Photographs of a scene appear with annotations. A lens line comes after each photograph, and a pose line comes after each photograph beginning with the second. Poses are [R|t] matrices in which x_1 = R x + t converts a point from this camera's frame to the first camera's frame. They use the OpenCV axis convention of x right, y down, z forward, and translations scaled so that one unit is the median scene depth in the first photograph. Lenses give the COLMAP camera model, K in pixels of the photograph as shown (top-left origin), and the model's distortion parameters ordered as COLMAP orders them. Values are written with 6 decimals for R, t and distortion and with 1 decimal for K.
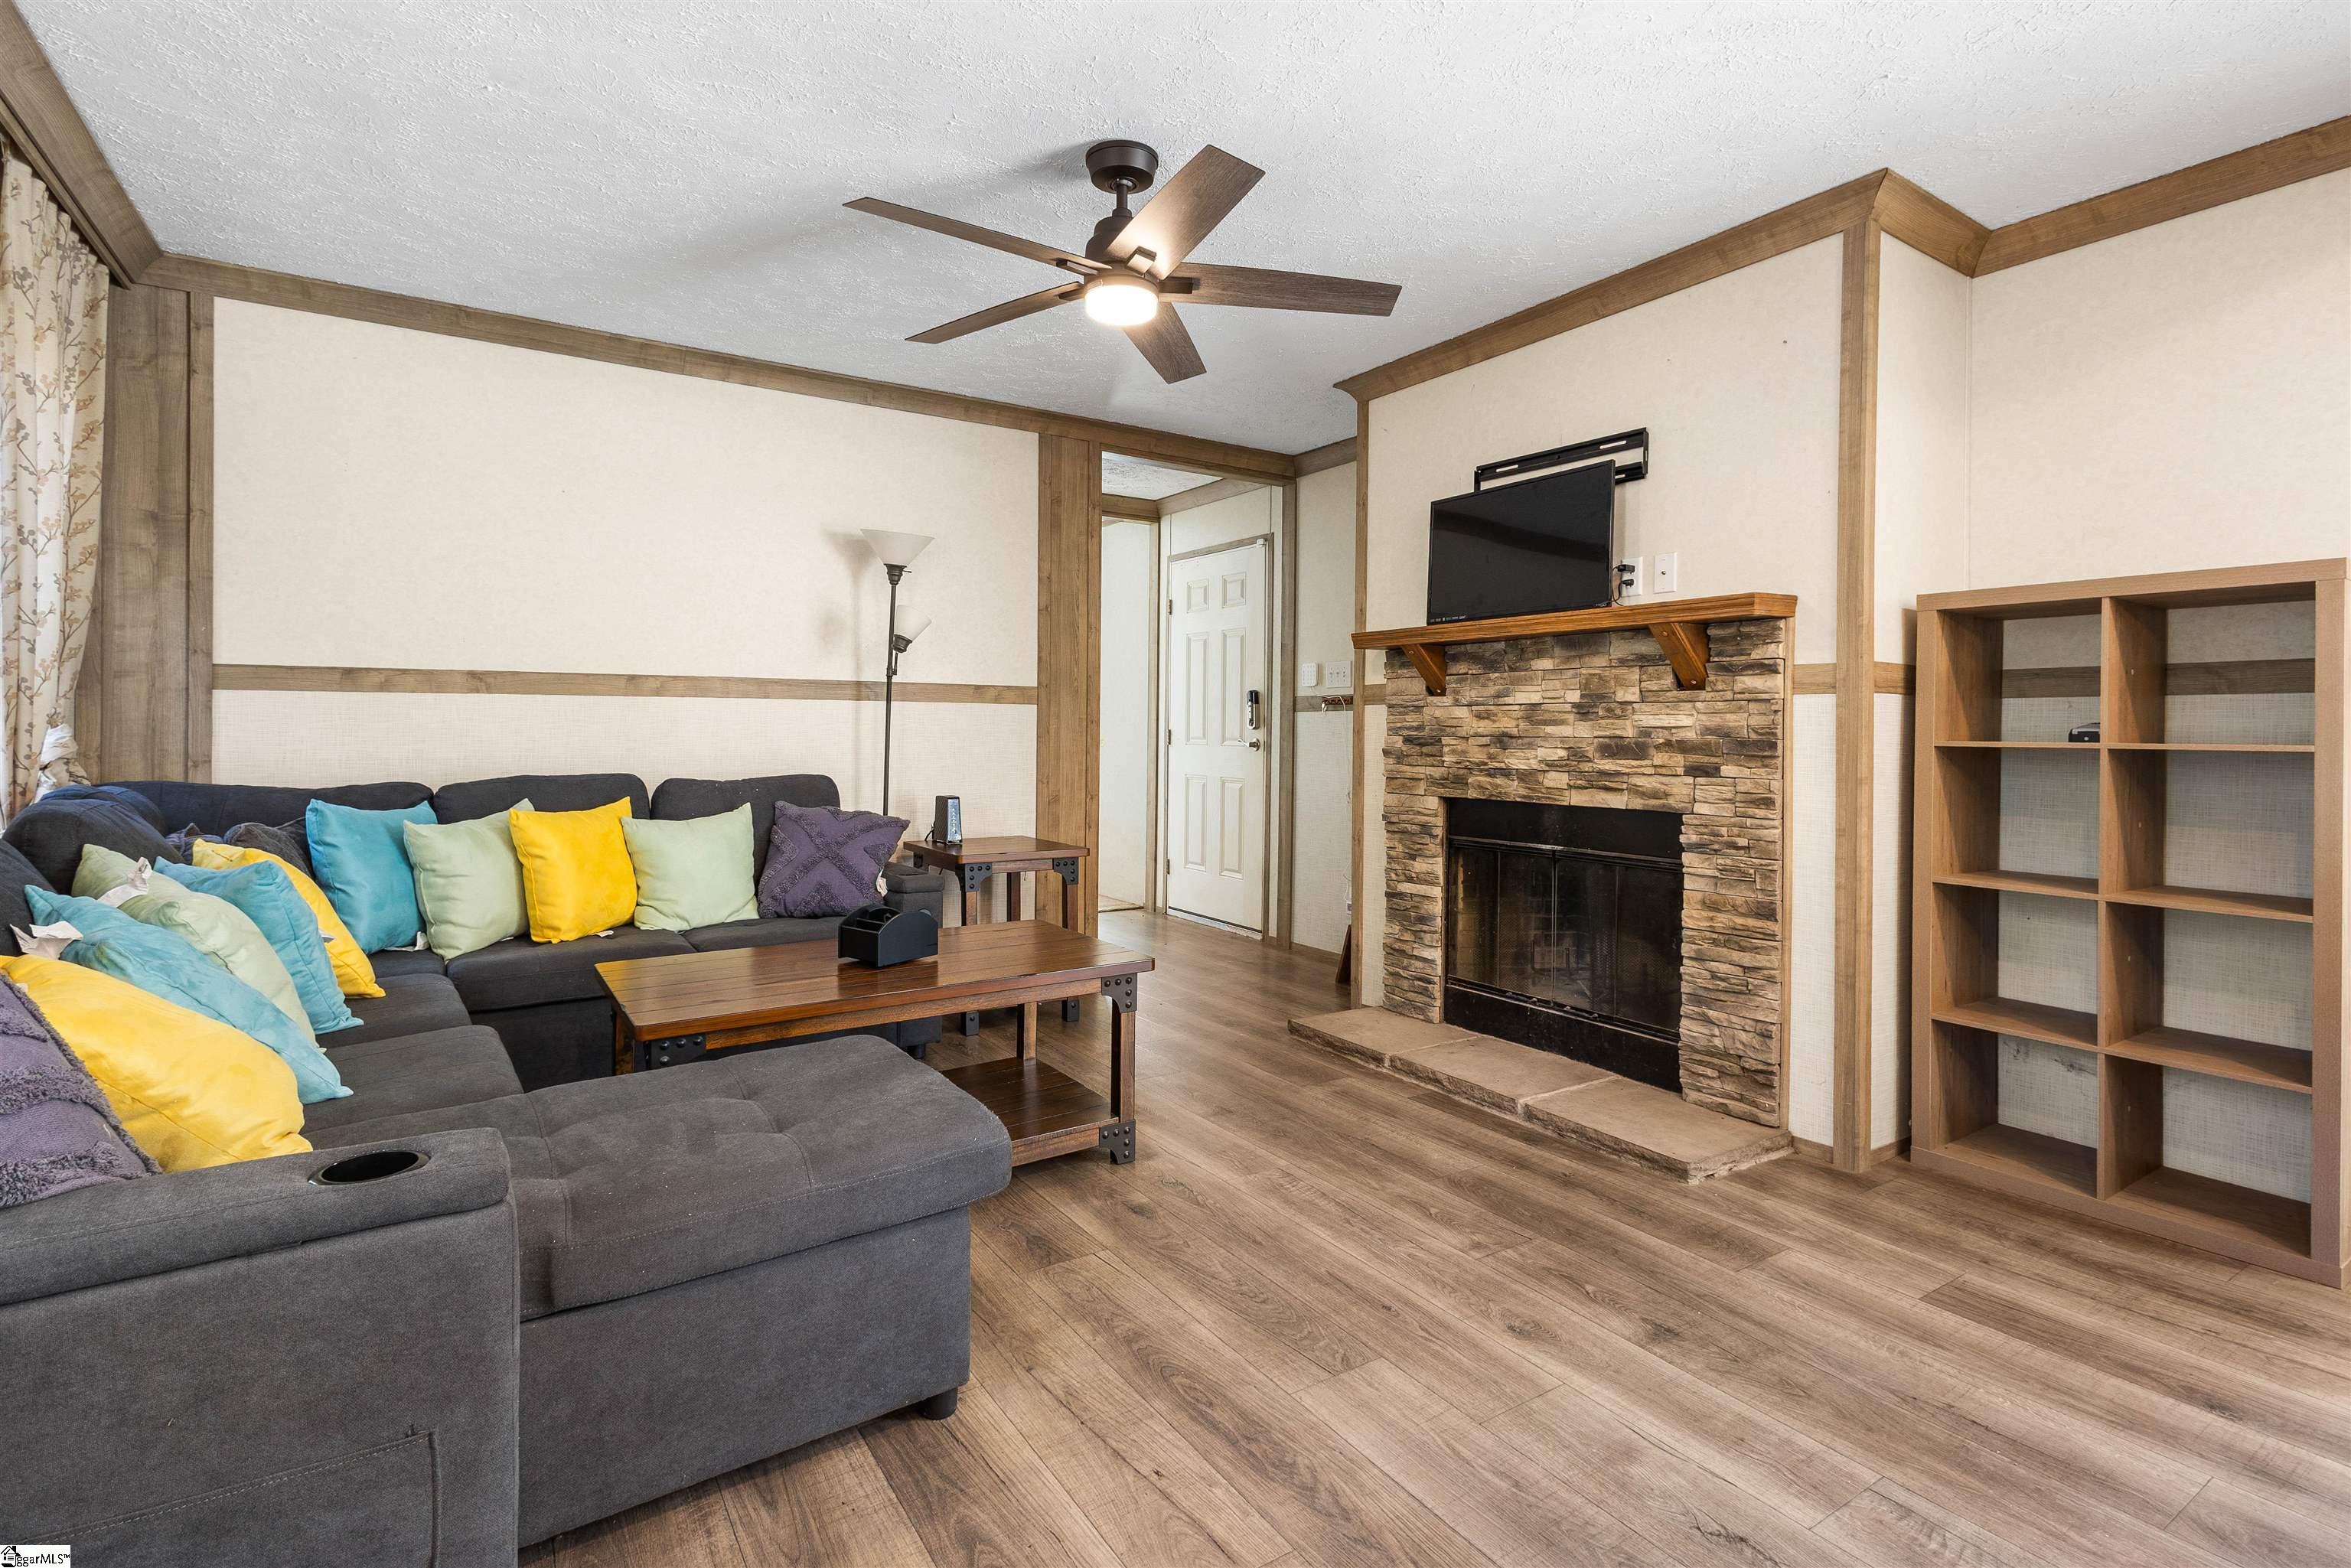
lens RADIAL K [[1117.9, 0, 1187.1], [0, 1117.9, 741.2], [0, 0, 1]] dist [0.013633, -0.001914]
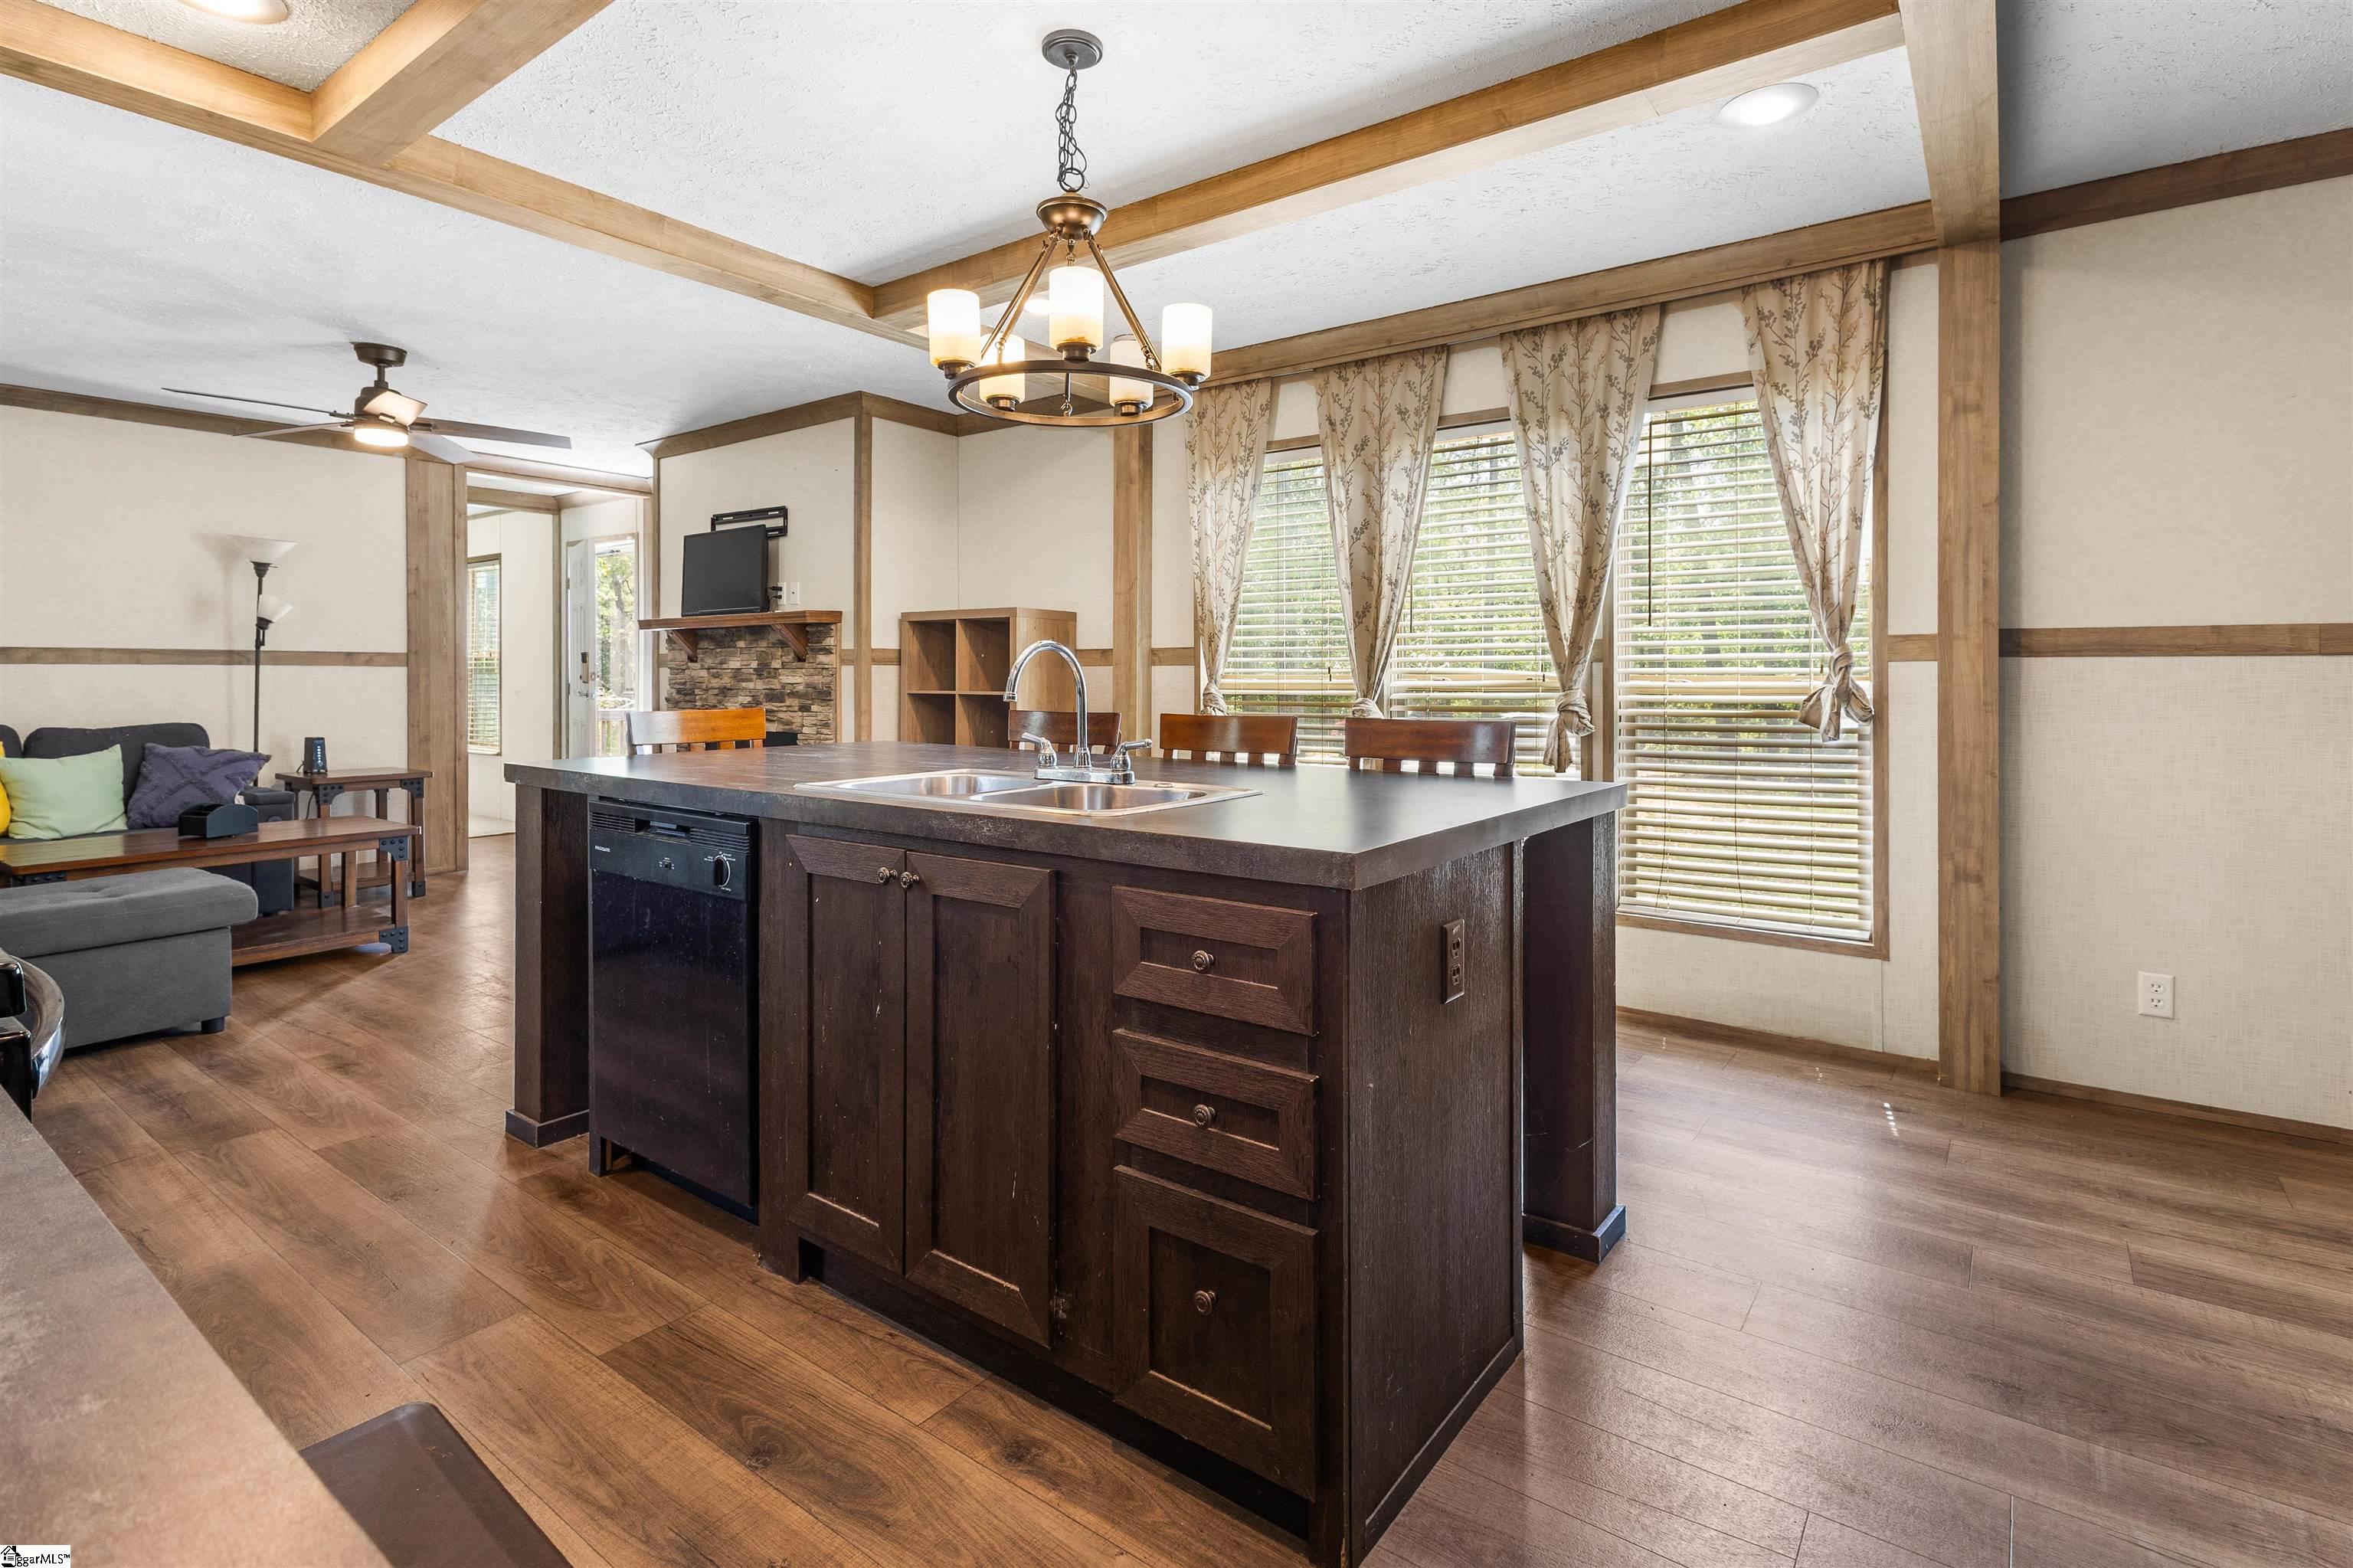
lens RADIAL K [[1118.9, 0, 1175.8], [0, 1118.9, 694.9], [0, 0, 1]] dist [0.013633, -0.001914]
pose [[0.940045, -0.011625, 0.340852, 0.347389], [0.009178, 0.999919, 0.008790, -0.004113], [-0.340927, -0.005135, 0.940076, -0.720411]]
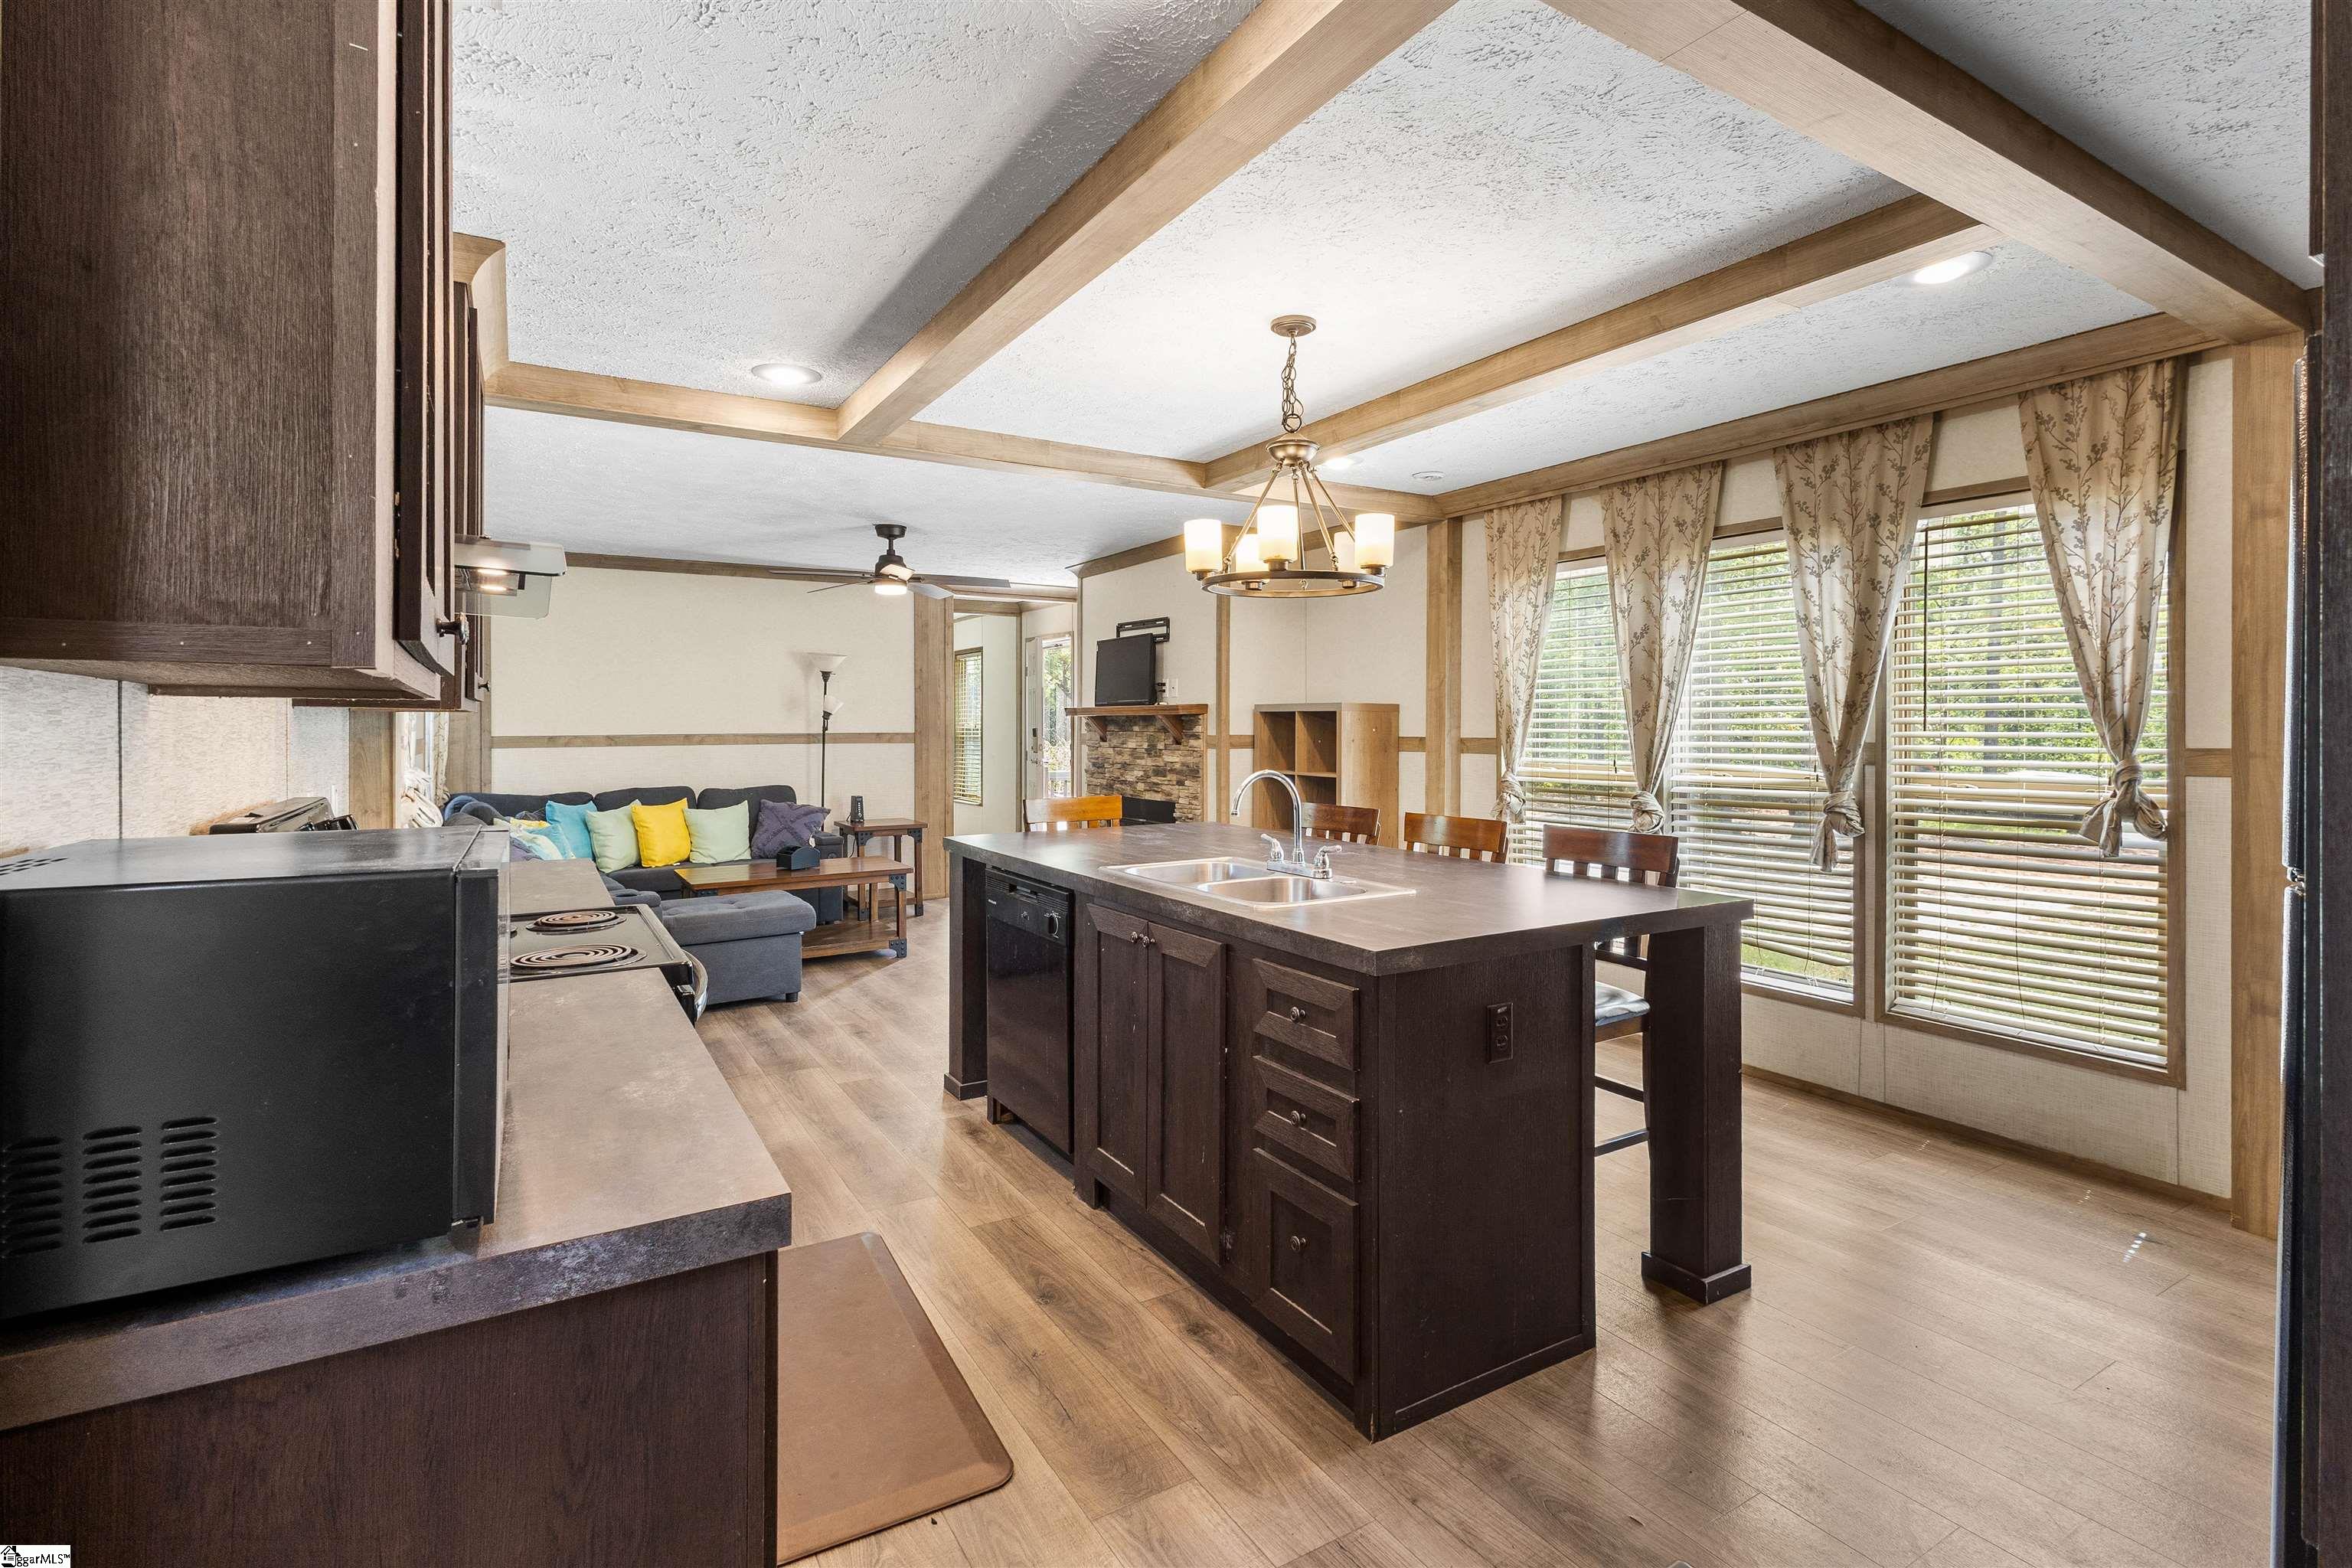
lens RADIAL K [[1118.4, 0, 1194.0], [0, 1118.4, 738.3], [0, 0, 1]] dist [0.013633, -0.001914]
pose [[0.999480, -0.008279, -0.031164, 0.471513], [0.008505, 0.999938, 0.007136, -0.063373], [0.031103, -0.007397, 0.999489, -0.971185]]
